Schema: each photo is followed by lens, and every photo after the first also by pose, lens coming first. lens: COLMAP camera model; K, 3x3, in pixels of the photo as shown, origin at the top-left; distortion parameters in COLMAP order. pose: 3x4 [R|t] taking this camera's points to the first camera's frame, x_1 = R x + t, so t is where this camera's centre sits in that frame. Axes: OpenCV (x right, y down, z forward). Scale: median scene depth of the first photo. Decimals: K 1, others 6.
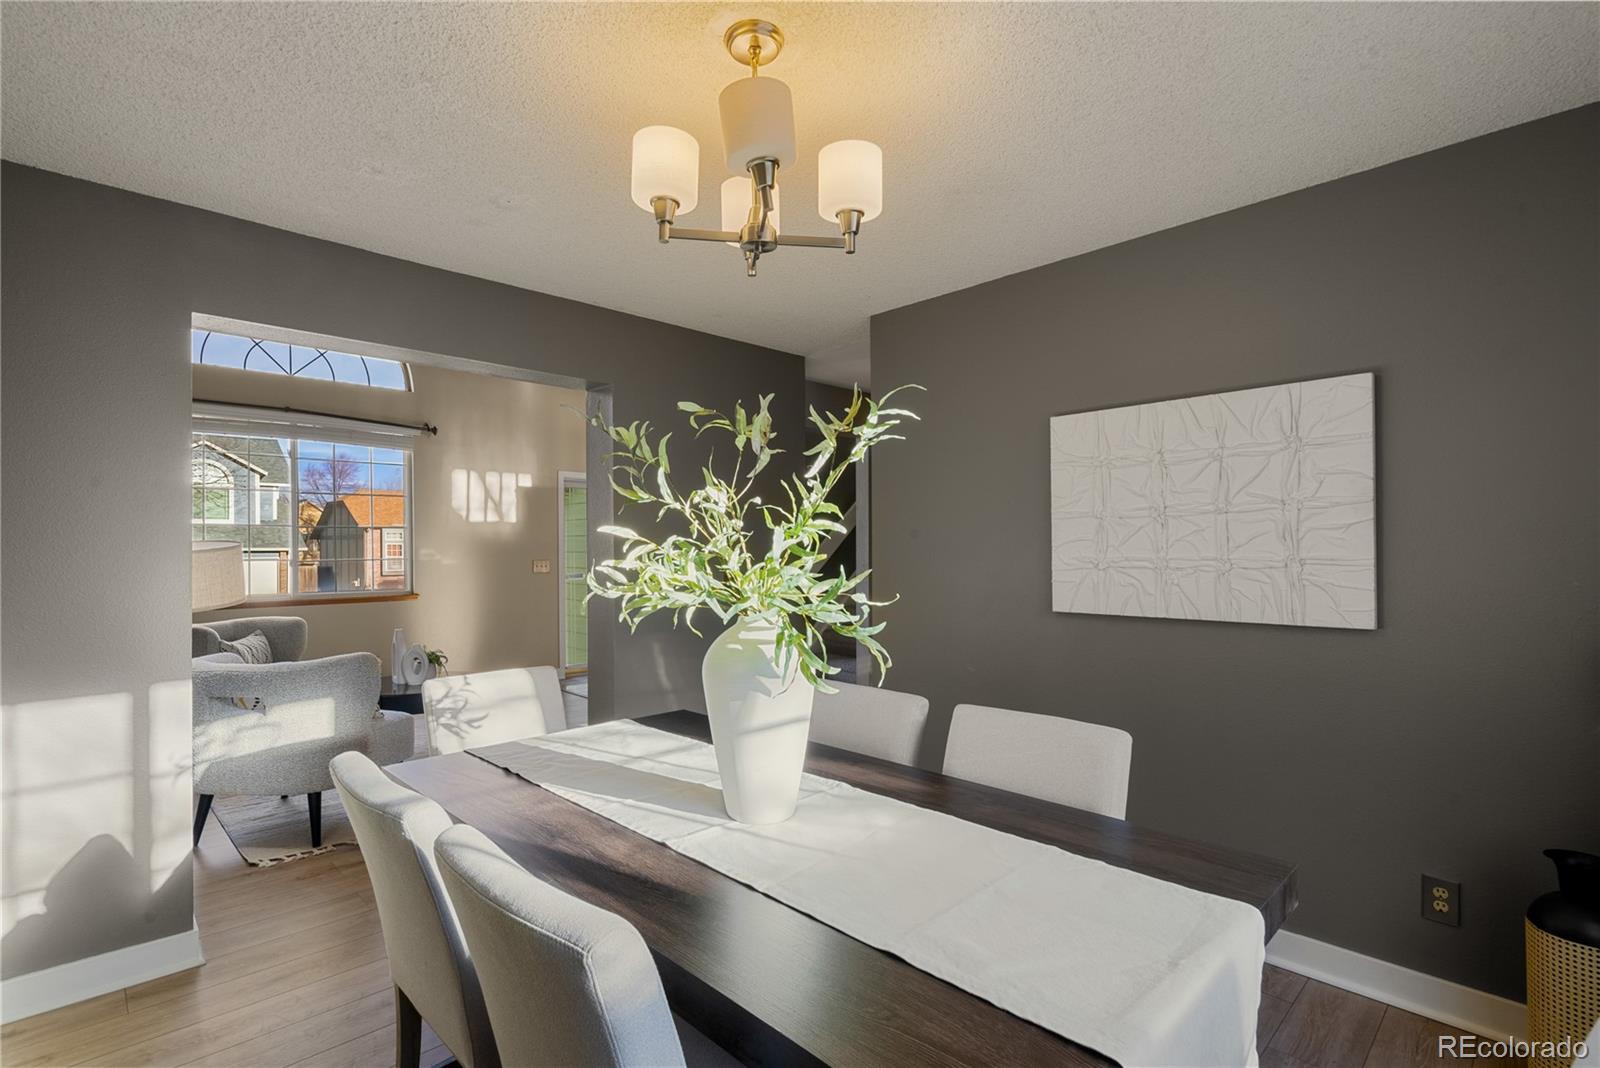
lens RADIAL K [[739.4, 0, 798.6], [0, 739.4, 550.2], [0, 0, 1]] dist [-0.003310, -0.000318]
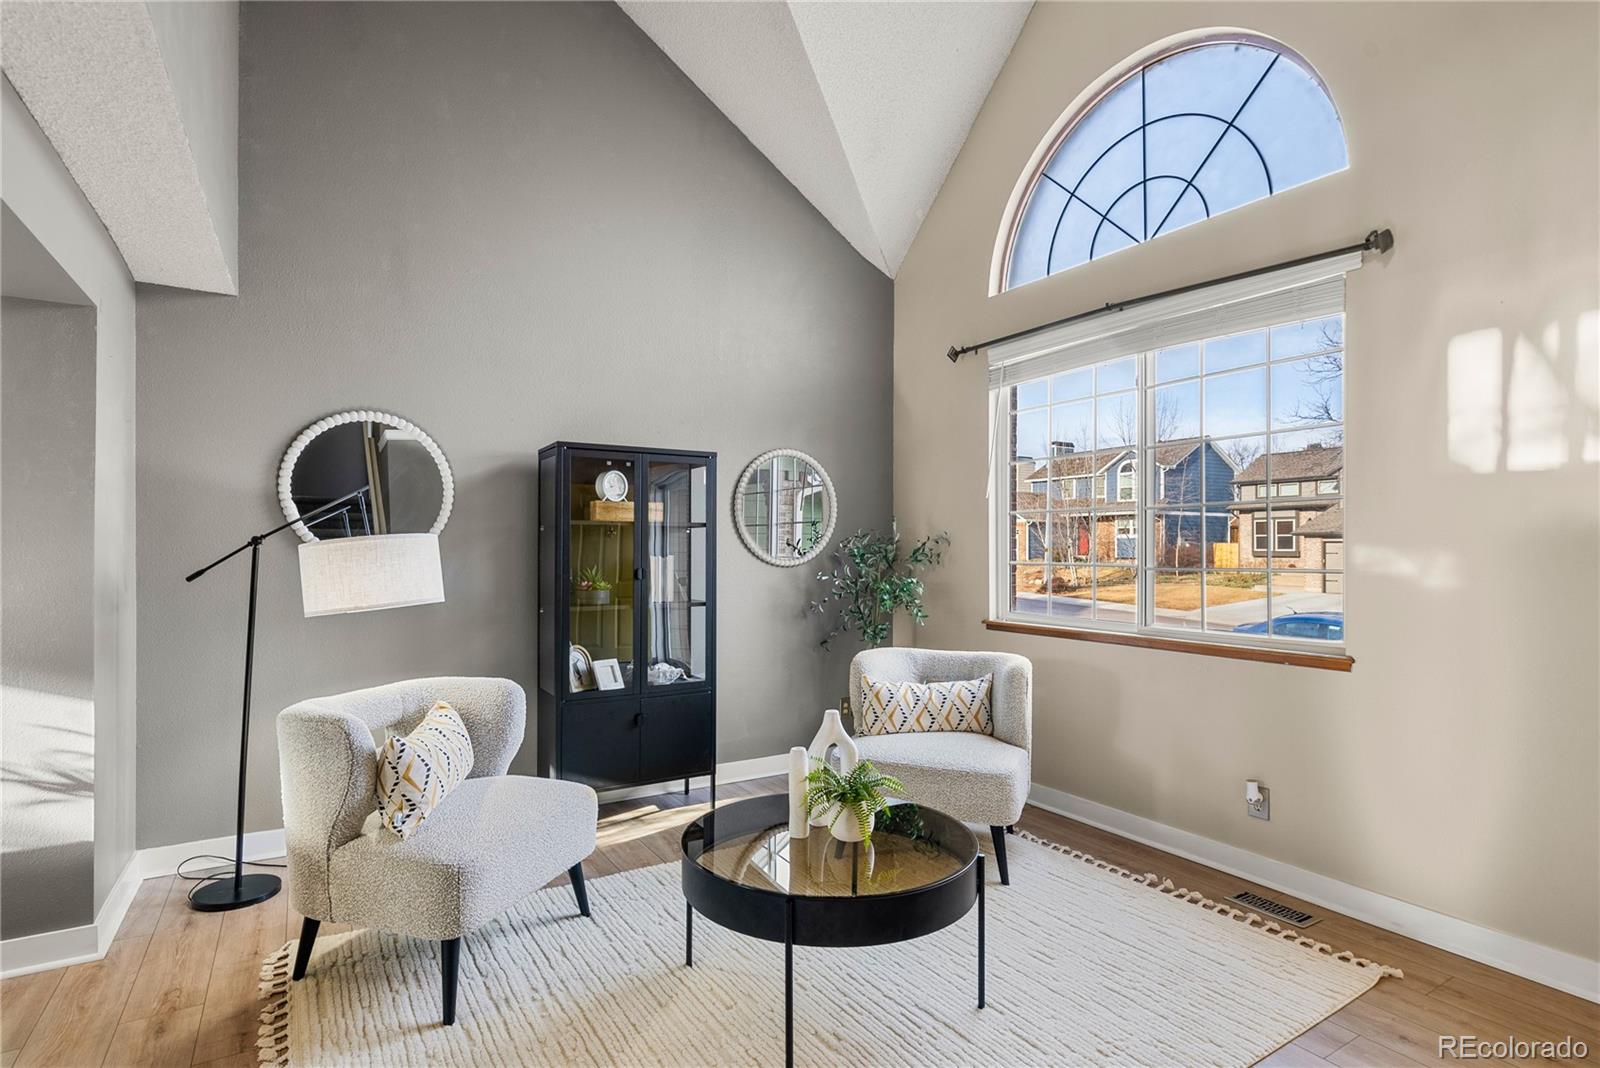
lens RADIAL K [[805.6, 0, 797.0], [0, 805.6, 552.0], [0, 0, 1]] dist [-0.001719, -0.000684]
pose [[-0.219396, 0.006238, -0.975616, -0.012748], [-0.004736, 0.999961, 0.007459, -0.000484], [0.975624, 0.006257, -0.219358, 0.740767]]
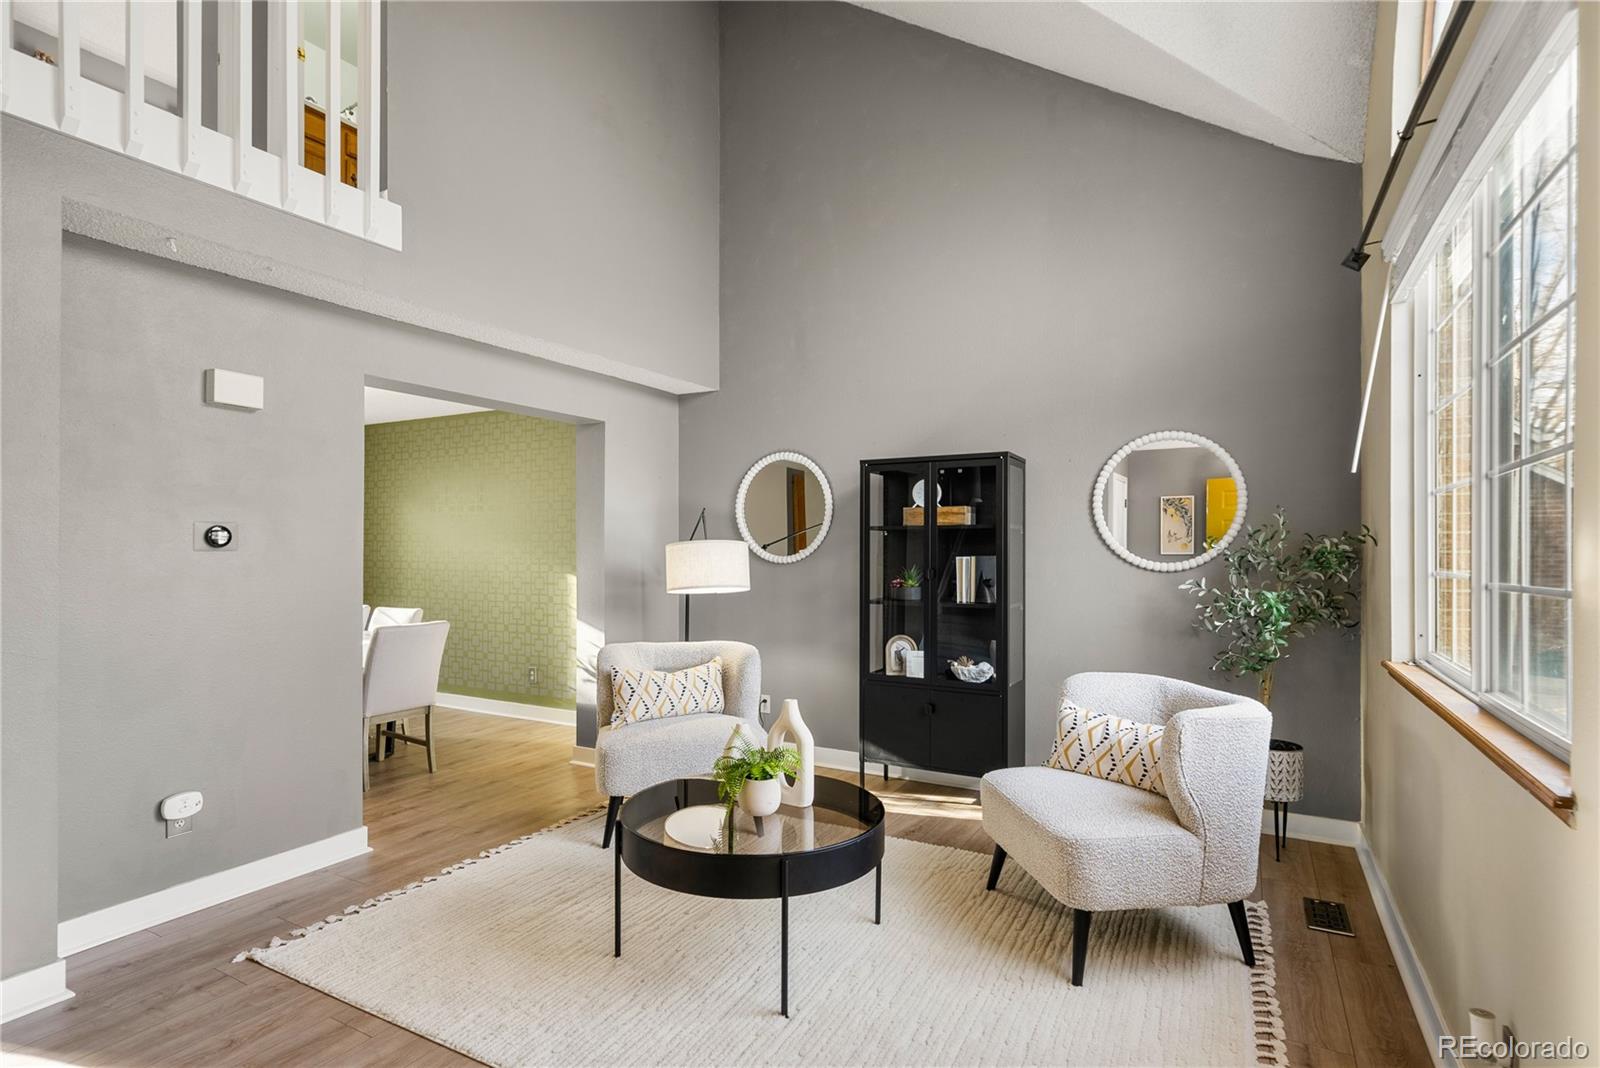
lens RADIAL K [[805.6, 0, 797.0], [0, 805.6, 552.0], [0, 0, 1]] dist [-0.001719, -0.000684]
pose [[-0.960320, 0.003242, -0.278883, -0.274498], [0.001590, 0.999980, 0.006151, -0.000819], [0.278898, 0.005463, -0.960305, 1.068135]]
